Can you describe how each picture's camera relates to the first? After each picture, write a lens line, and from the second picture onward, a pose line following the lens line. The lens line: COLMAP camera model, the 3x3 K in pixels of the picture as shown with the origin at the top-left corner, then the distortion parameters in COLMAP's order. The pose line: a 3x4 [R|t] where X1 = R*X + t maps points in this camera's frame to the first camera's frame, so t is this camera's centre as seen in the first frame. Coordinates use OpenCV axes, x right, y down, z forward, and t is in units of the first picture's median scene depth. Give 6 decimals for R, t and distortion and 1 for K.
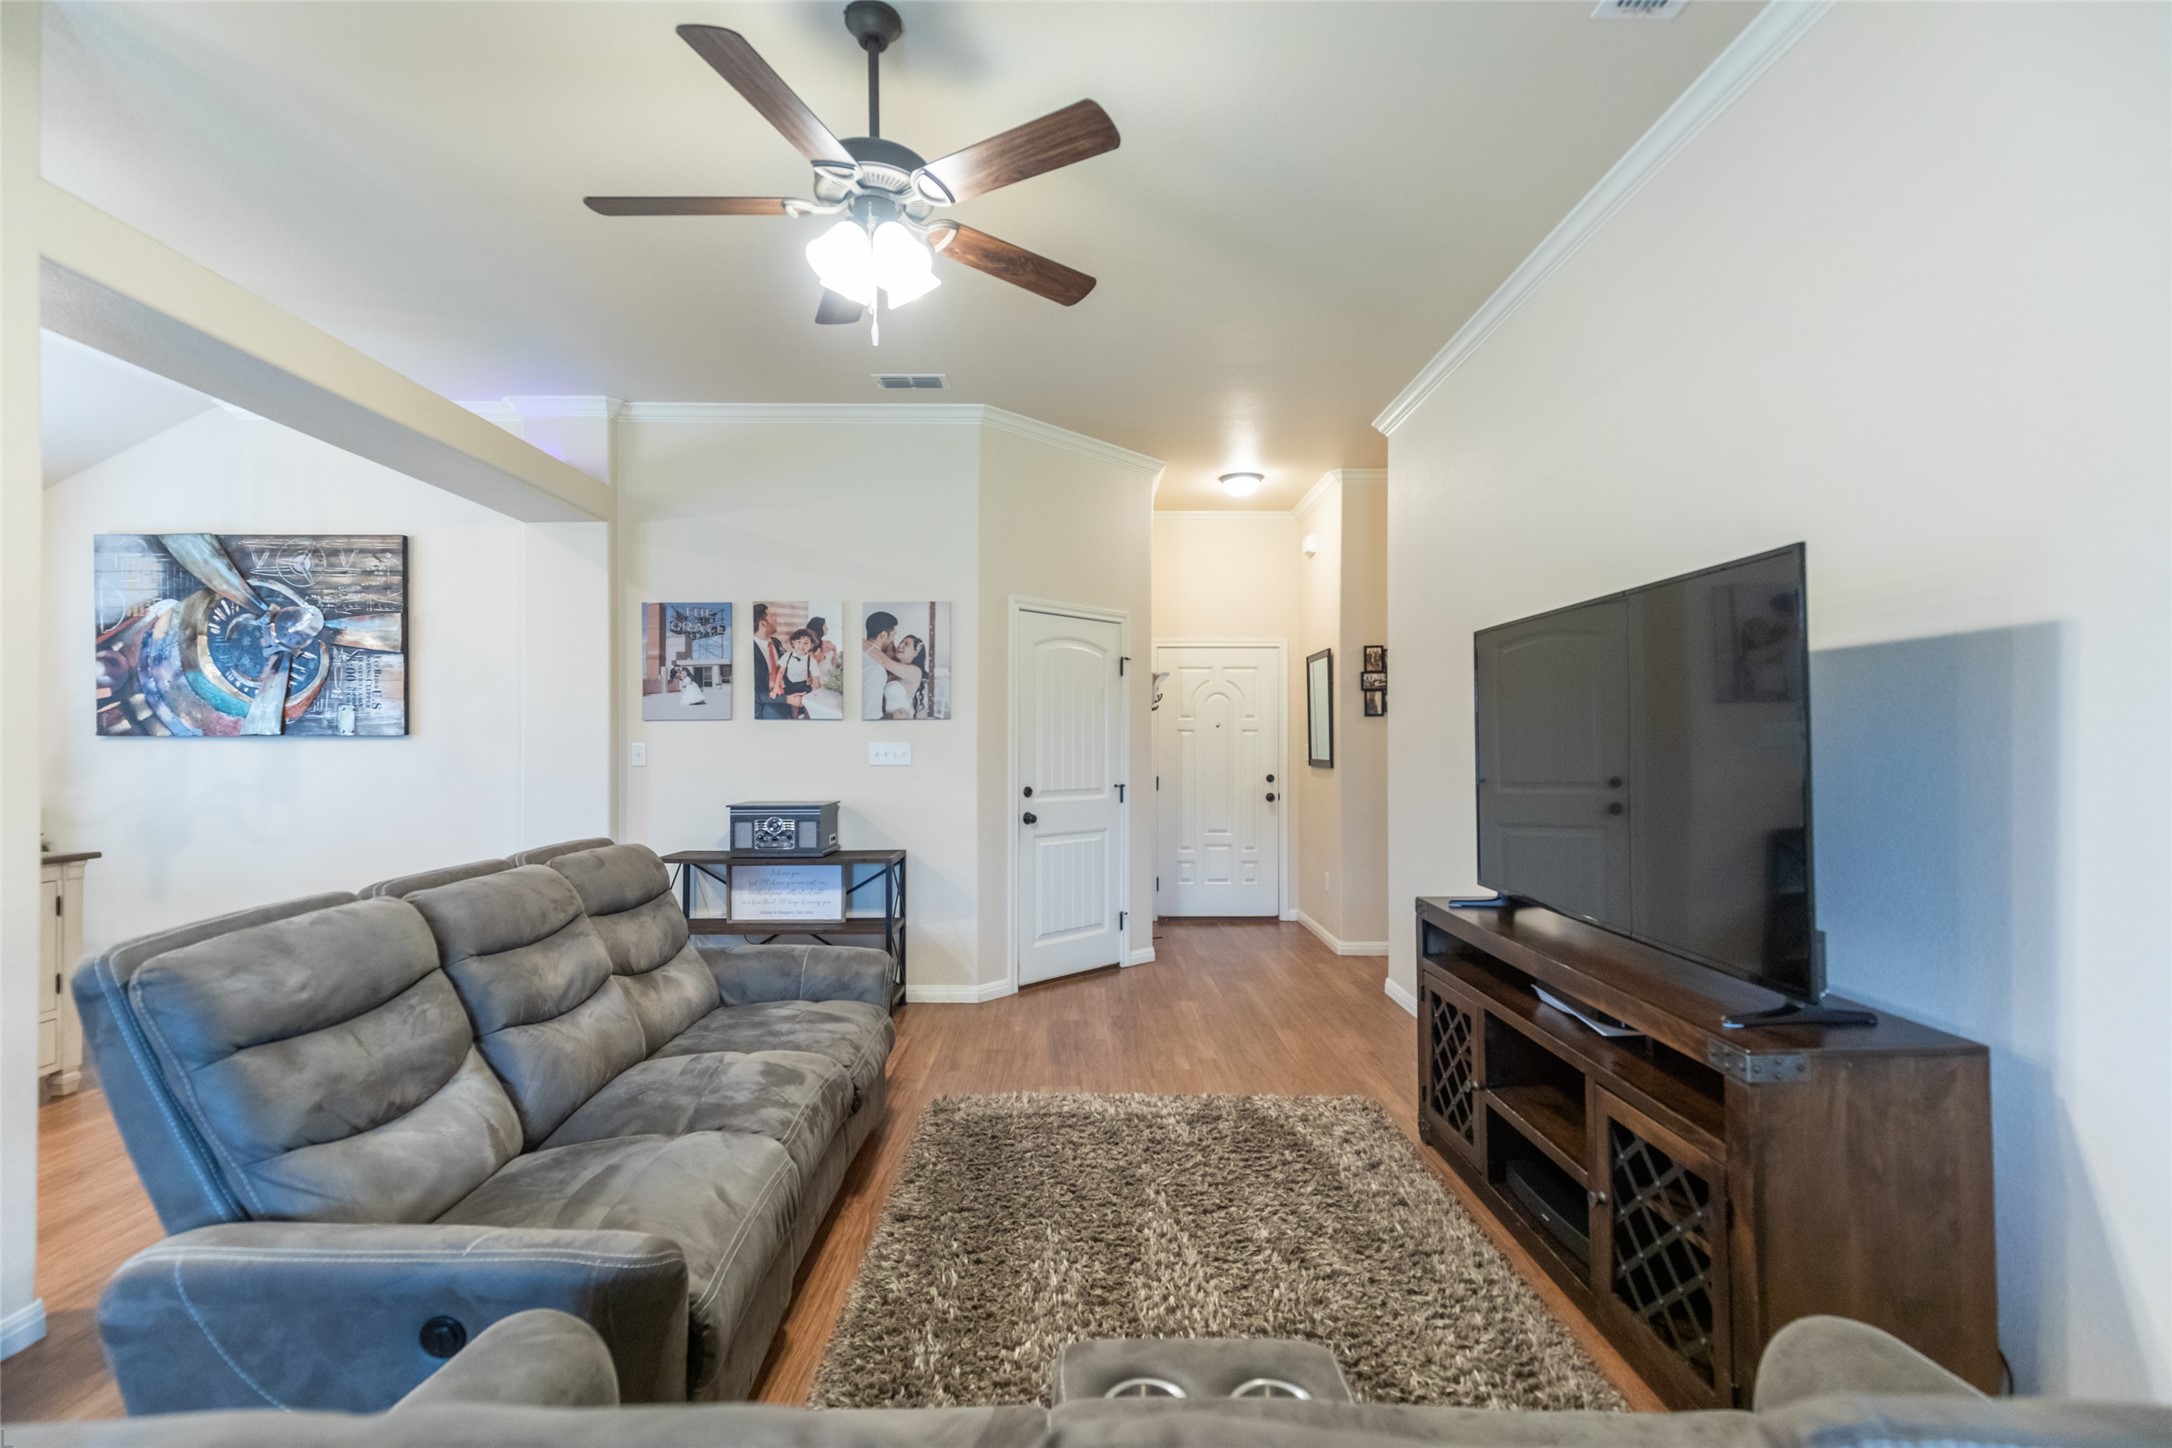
lens RADIAL K [[973.9, 0, 1083.6], [0, 973.9, 738.2], [0, 0, 1]] dist [0.009276, -0.000752]
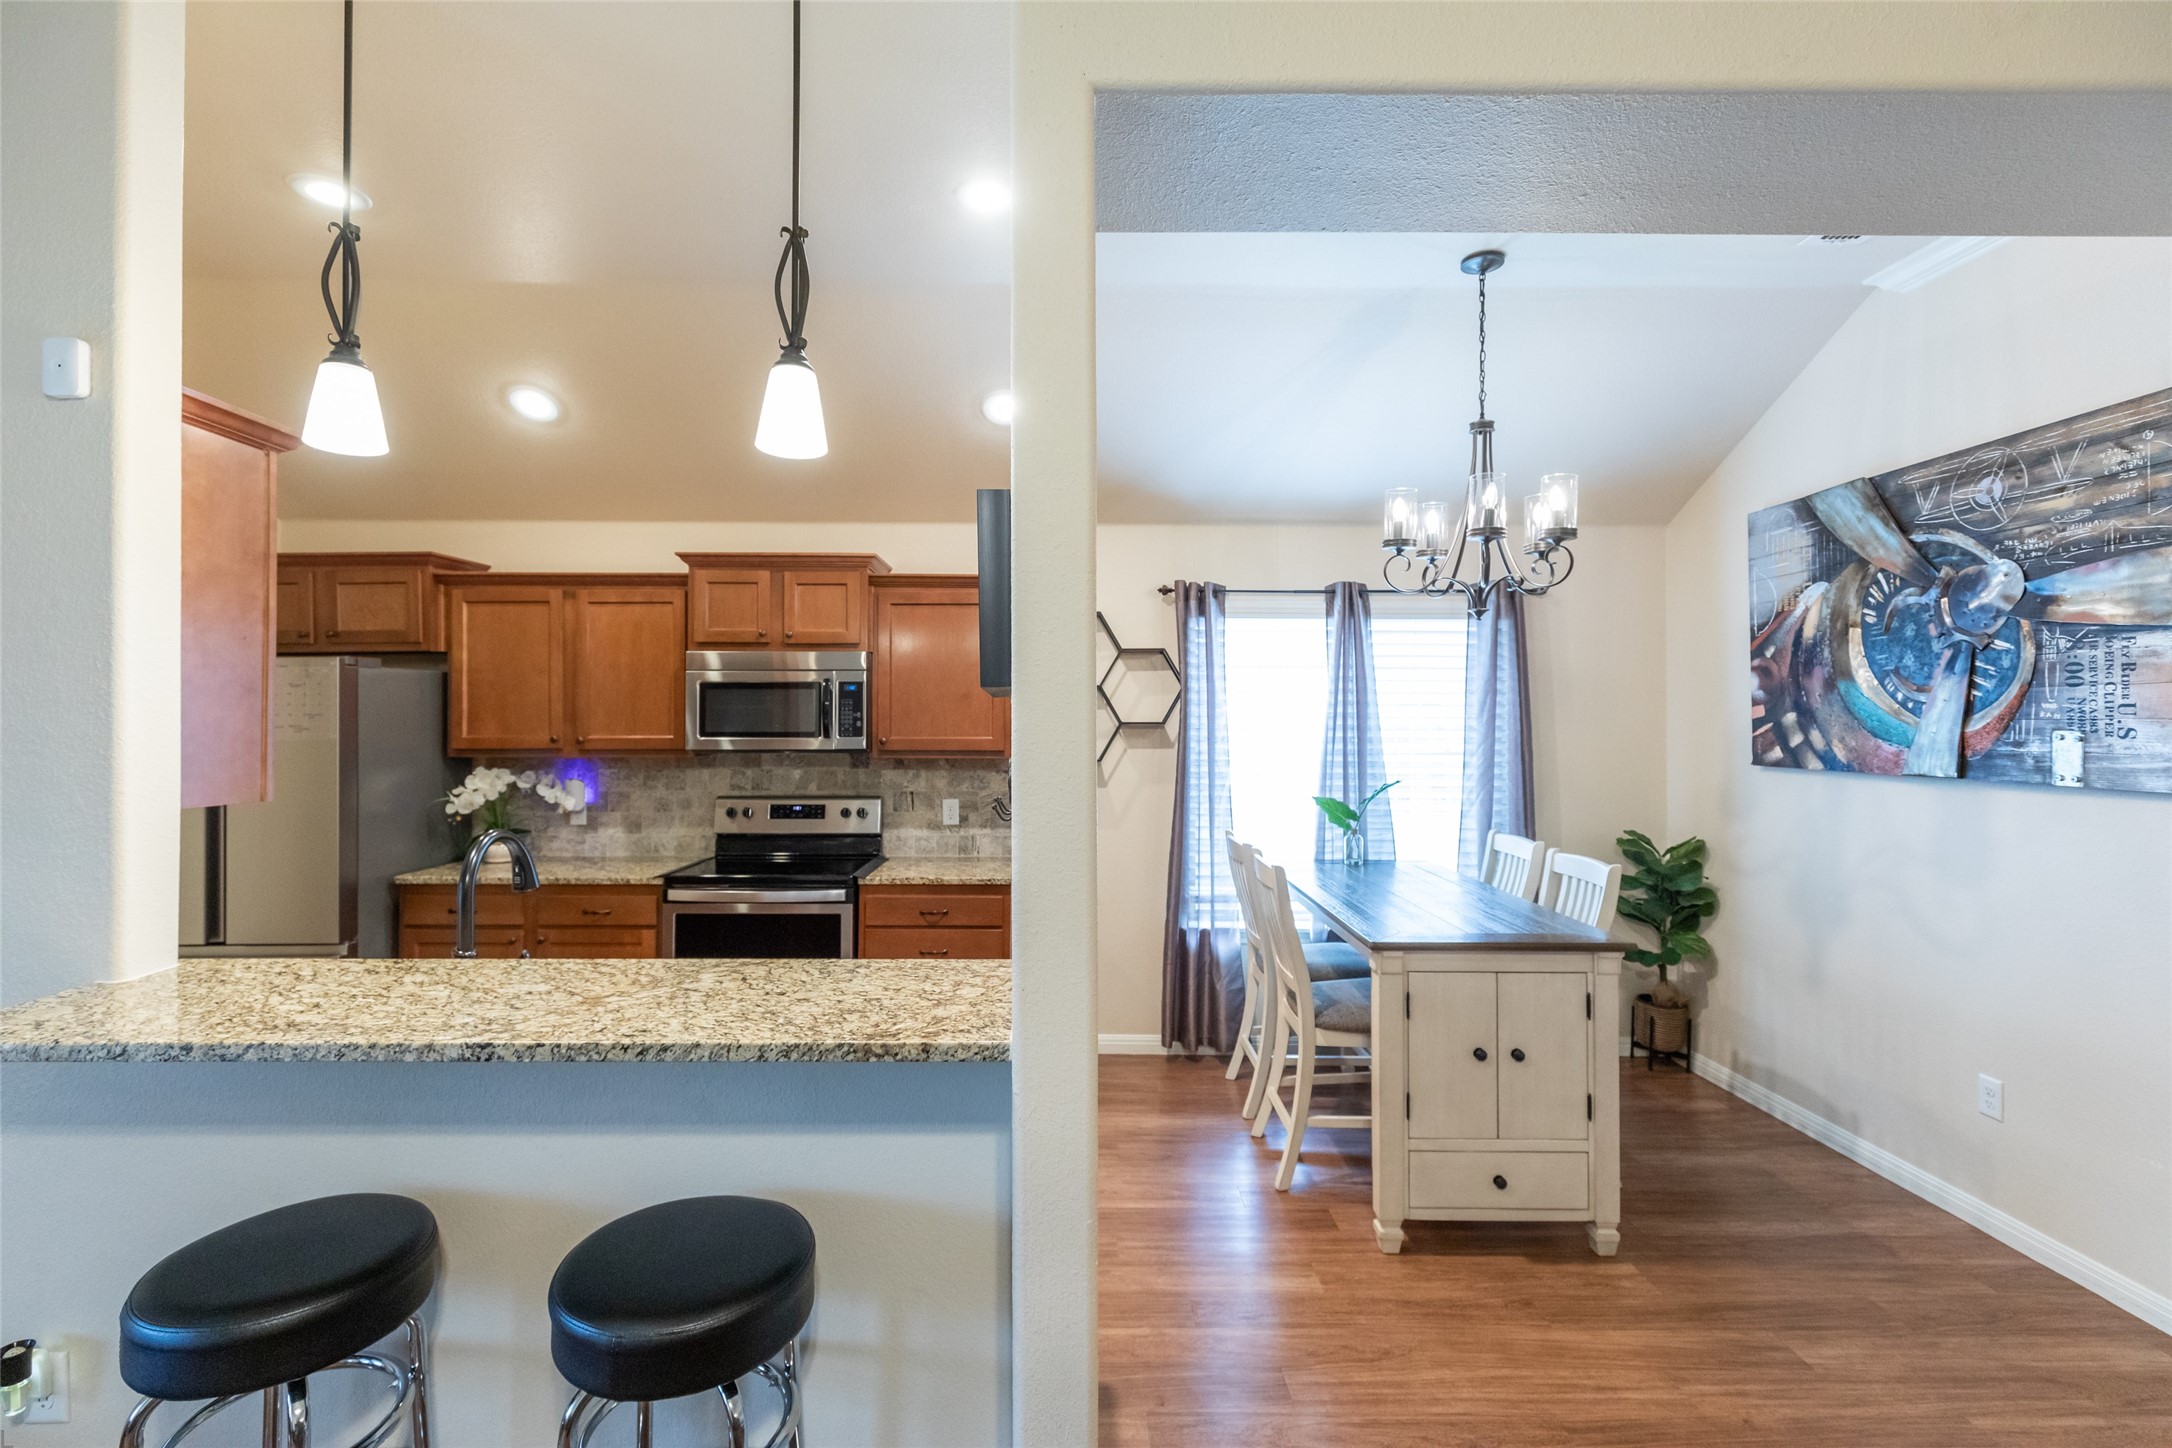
lens RADIAL K [[981.2, 0, 1069.0], [0, 981.2, 711.1], [0, 0, 1]] dist [0.005115, 0.001355]
pose [[-0.005276, -0.006305, -0.999966, -0.198467], [0.002342, 0.999977, -0.006318, -0.042471], [0.999983, -0.002376, -0.005261, 0.444784]]
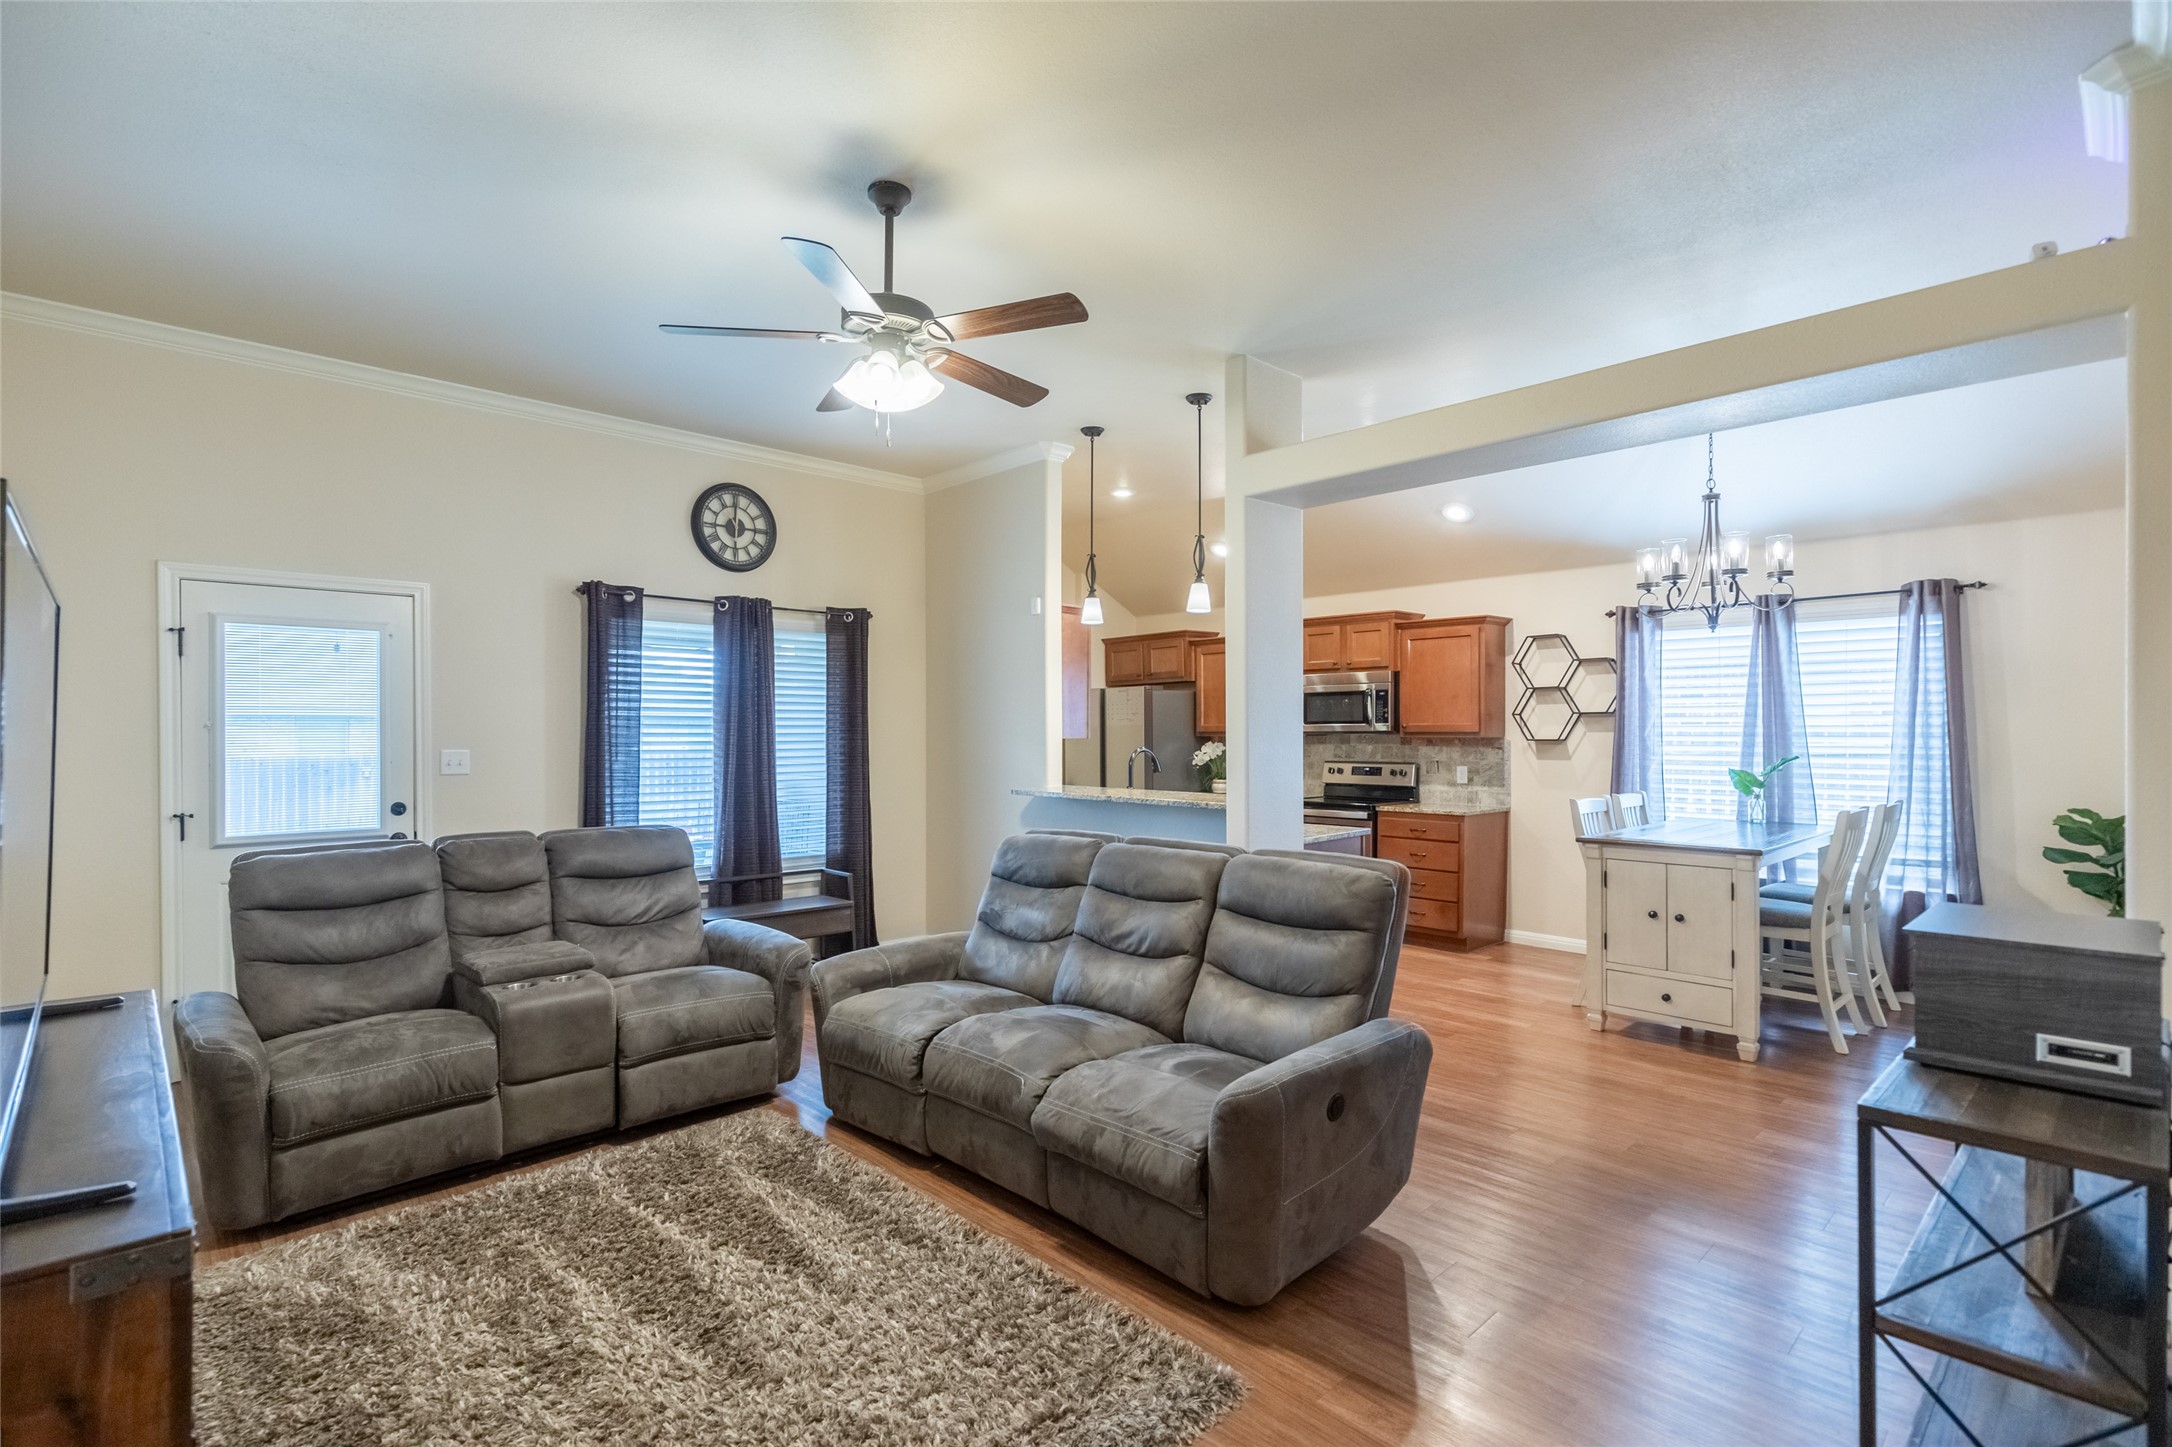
lens RADIAL K [[1012.1, 0, 1077.8], [0, 1012.1, 732.1], [0, 0, 1]] dist [0.000793, 0.000039]
pose [[-0.732565, 0.000197, -0.680698, 0.238130], [0.003319, 0.999989, -0.003283, -0.010654], [0.680689, -0.004665, -0.732557, 1.000340]]
